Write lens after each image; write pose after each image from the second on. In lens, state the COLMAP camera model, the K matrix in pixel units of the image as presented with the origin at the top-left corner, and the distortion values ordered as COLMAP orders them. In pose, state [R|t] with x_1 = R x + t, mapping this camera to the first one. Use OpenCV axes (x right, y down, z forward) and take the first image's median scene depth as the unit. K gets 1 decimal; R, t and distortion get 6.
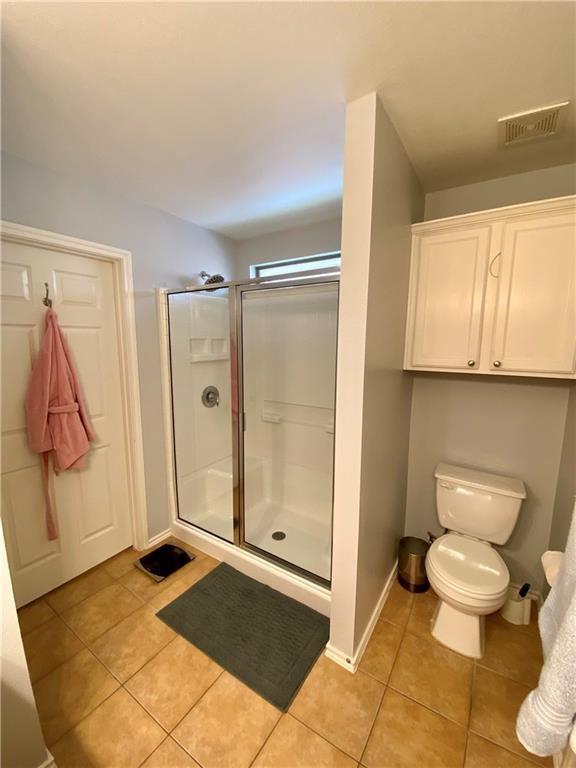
lens RADIAL K [[313.9, 0, 288.0], [0, 313.9, 384.0], [0, 0, 1]] dist [0.000342, -0.012143]
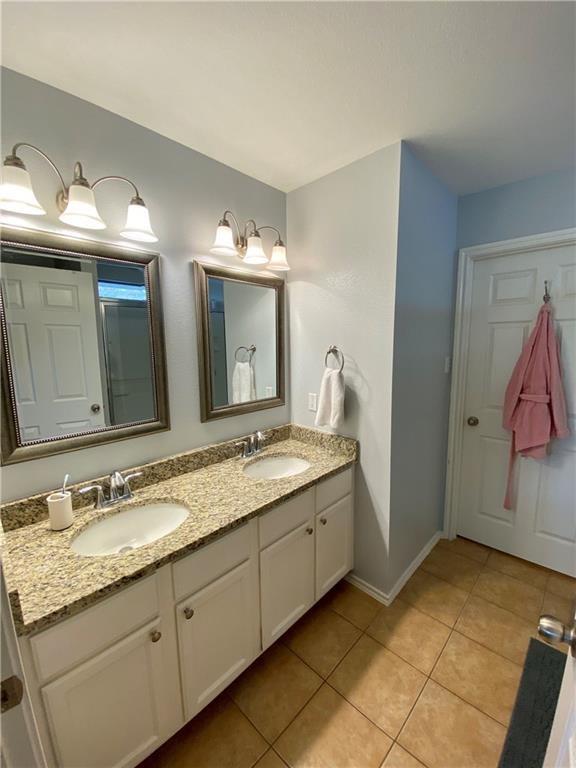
lens RADIAL K [[313.9, 0, 288.0], [0, 313.9, 384.0], [0, 0, 1]] dist [0.000342, -0.012143]
pose [[-0.183919, 0.125762, -0.974863, 0.557220], [-0.125279, 0.980694, 0.150150, -0.026180], [0.974925, 0.149745, -0.164613, 0.412713]]
